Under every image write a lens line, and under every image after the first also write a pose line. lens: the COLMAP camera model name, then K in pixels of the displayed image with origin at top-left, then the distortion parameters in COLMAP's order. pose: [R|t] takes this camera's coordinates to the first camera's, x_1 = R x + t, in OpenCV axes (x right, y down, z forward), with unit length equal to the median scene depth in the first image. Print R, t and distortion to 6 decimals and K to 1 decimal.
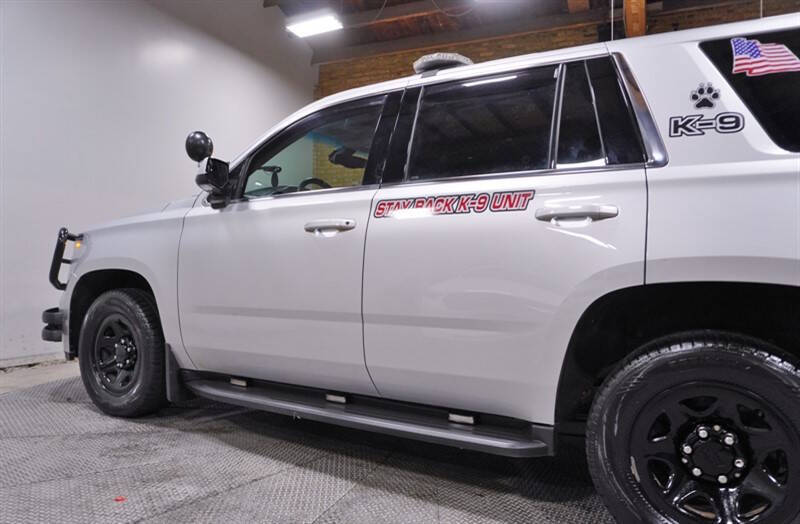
lens RADIAL K [[536.6, 0, 394.2], [0, 536.6, 264.9], [0, 0, 1]] dist [-0.037923, 0.032500]
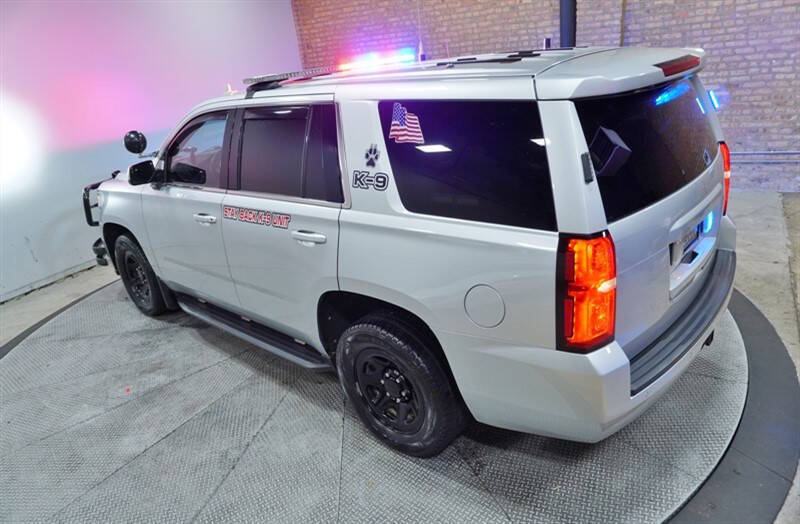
lens RADIAL K [[536.6, 0, 399.0], [0, 536.6, 255.5], [0, 0, 1]] dist [-0.037923, 0.032500]
pose [[0.969008, -0.045987, -0.242709, 0.823527], [0.132491, 0.925999, 0.353514, -0.472023], [0.208491, -0.374715, 0.903393, -0.263441]]
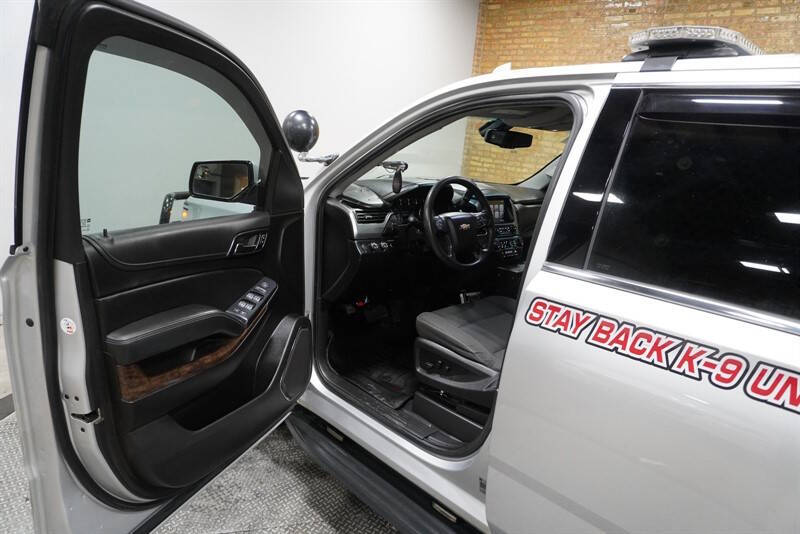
lens RADIAL K [[525.5, 0, 407.5], [0, 525.5, 269.0], [0, 0, 1]] dist [-0.047317, 0.034447]
pose [[0.960773, 0.131068, -0.244408, -0.029318], [-0.070001, 0.967351, 0.243581, -0.305422], [0.268354, -0.216917, 0.938580, 0.437919]]
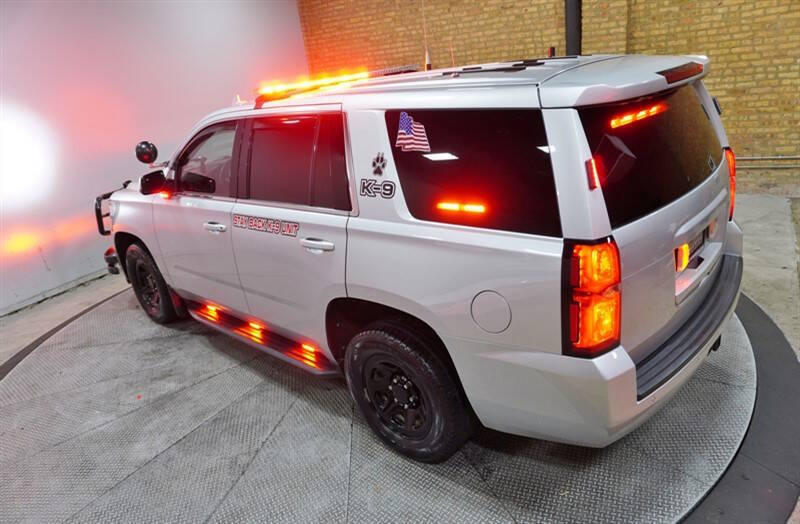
lens RADIAL K [[536.6, 0, 399.5], [0, 536.6, 256.2], [0, 0, 1]] dist [-0.037923, 0.032500]
pose [[0.965281, -0.054042, -0.255562, 0.828810], [0.141869, 0.929955, 0.339201, -0.474742], [0.219330, -0.363681, 0.905335, -0.276975]]
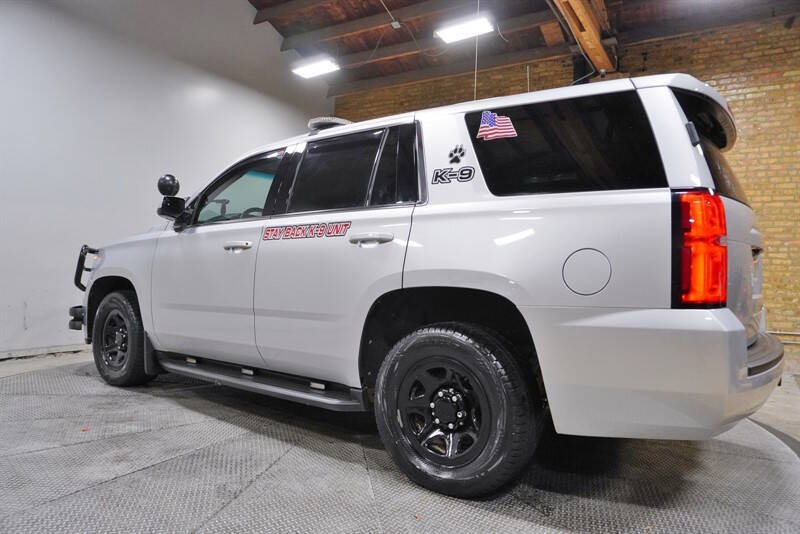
lens RADIAL K [[525.5, 0, 395.3], [0, 525.5, 271.1], [0, 0, 1]] dist [-0.047317, 0.034447]
pose [[0.992387, 0.005435, -0.123037, 0.505735], [-0.006394, 0.999952, -0.007402, 0.000425], [0.122991, 0.008132, 0.992374, -0.327923]]
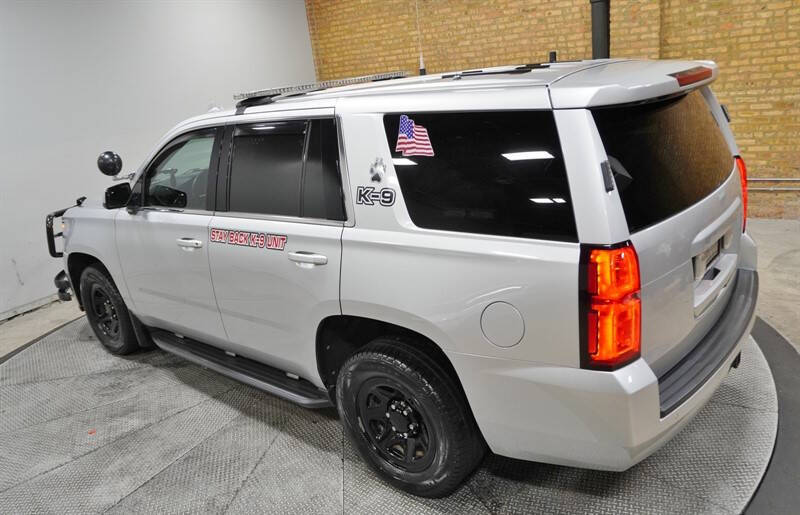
lens RADIAL K [[594.4, 0, 395.6], [0, 594.4, 254.0], [0, 0, 1]] dist [-0.017247, 0.008295]
pose [[0.974567, -0.073469, -0.211709, 0.778504], [0.134557, 0.947316, 0.290665, -0.457275], [0.179200, -0.311760, 0.933109, -0.335943]]
